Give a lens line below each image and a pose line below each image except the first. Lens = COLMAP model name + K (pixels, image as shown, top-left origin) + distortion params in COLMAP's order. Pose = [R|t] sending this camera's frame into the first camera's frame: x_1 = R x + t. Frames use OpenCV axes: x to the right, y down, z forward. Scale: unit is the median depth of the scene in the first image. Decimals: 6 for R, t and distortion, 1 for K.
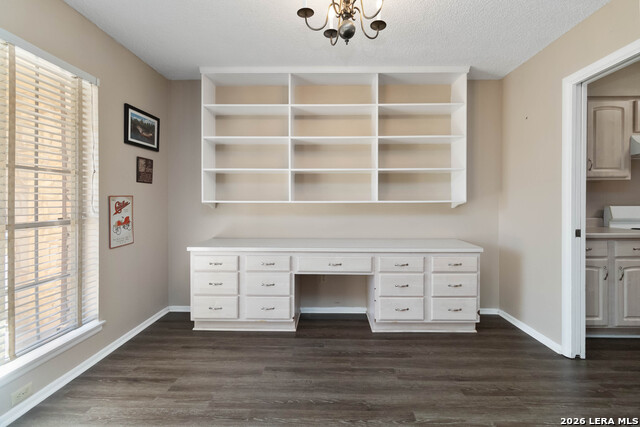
lens RADIAL K [[300.8, 0, 324.7], [0, 300.8, 201.3], [0, 0, 1]] dist [0.001004, 0.000352]
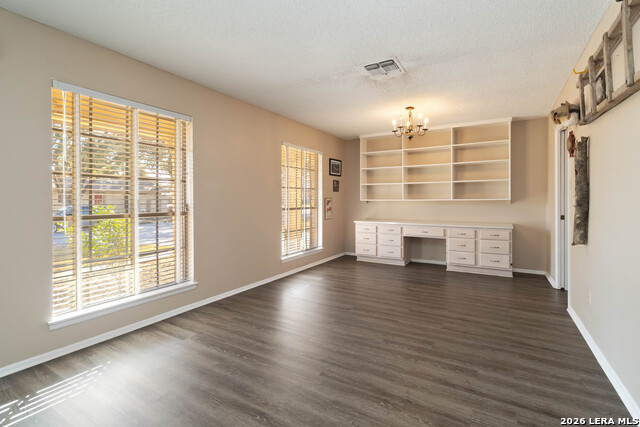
lens RADIAL K [[300.8, 0, 324.7], [0, 300.8, 201.3], [0, 0, 1]] dist [0.001004, 0.000352]
pose [[0.870520, -0.002668, -0.492126, 0.419261], [0.002700, 0.999996, -0.000645, 0.010472], [0.492126, -0.000767, 0.870524, -0.977346]]
